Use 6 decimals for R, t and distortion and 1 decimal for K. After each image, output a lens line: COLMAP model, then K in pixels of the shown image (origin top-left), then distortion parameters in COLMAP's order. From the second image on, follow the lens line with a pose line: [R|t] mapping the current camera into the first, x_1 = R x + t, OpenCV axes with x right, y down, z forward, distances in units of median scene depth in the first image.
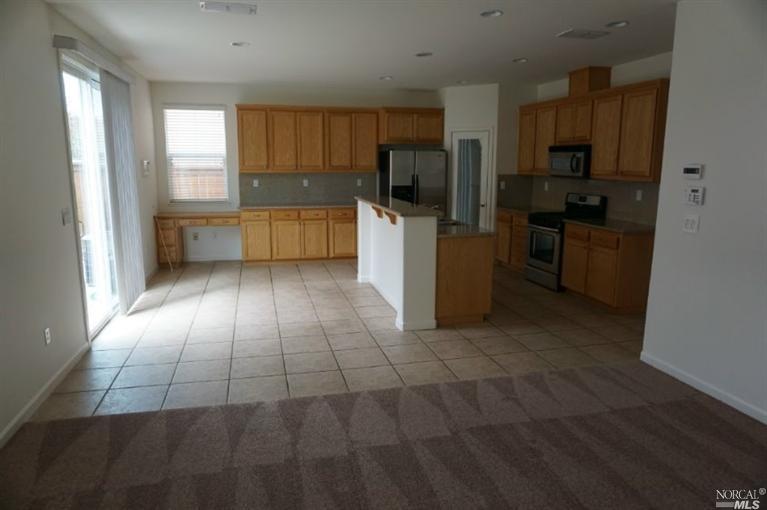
lens RADIAL K [[505.0, 0, 383.5], [0, 505.0, 255.0], [0, 0, 1]] dist [-0.048968, 0.036732]
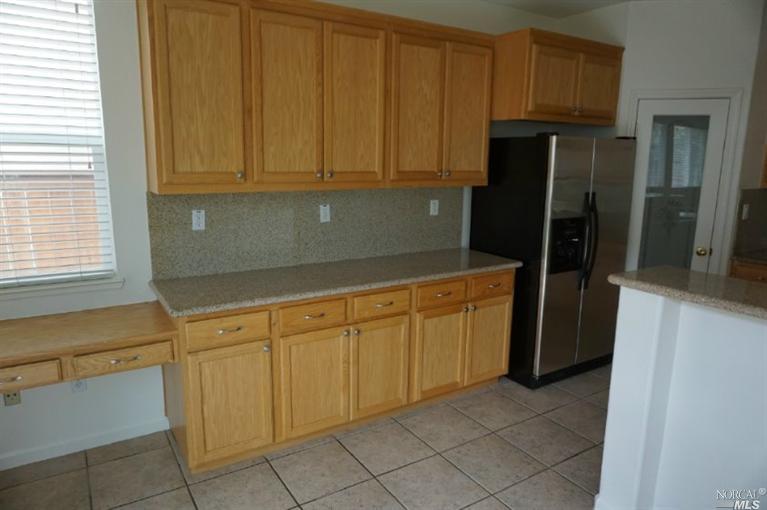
lens RADIAL K [[505.0, 0, 383.5], [0, 505.0, 255.0], [0, 0, 1]] dist [-0.048968, 0.036732]
pose [[0.951691, -0.053001, 0.302449, -0.246200], [0.050450, 0.998594, 0.016244, -0.121941], [-0.302885, -0.000201, 0.953027, 0.645312]]
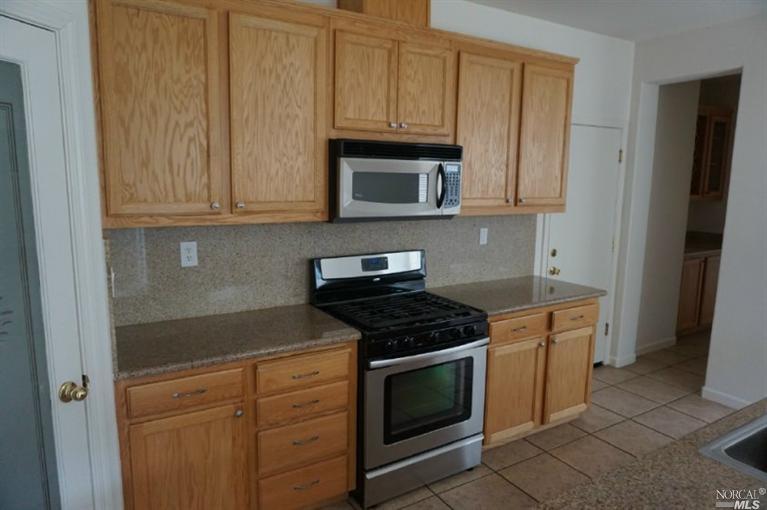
lens RADIAL K [[505.0, 0, 383.5], [0, 505.0, 255.0], [0, 0, 1]] dist [-0.048968, 0.036732]
pose [[-0.283493, -0.155079, 0.946352, -0.027835], [0.164435, 0.964361, 0.207289, -0.179445], [-0.944771, 0.214378, -0.247890, 0.933181]]
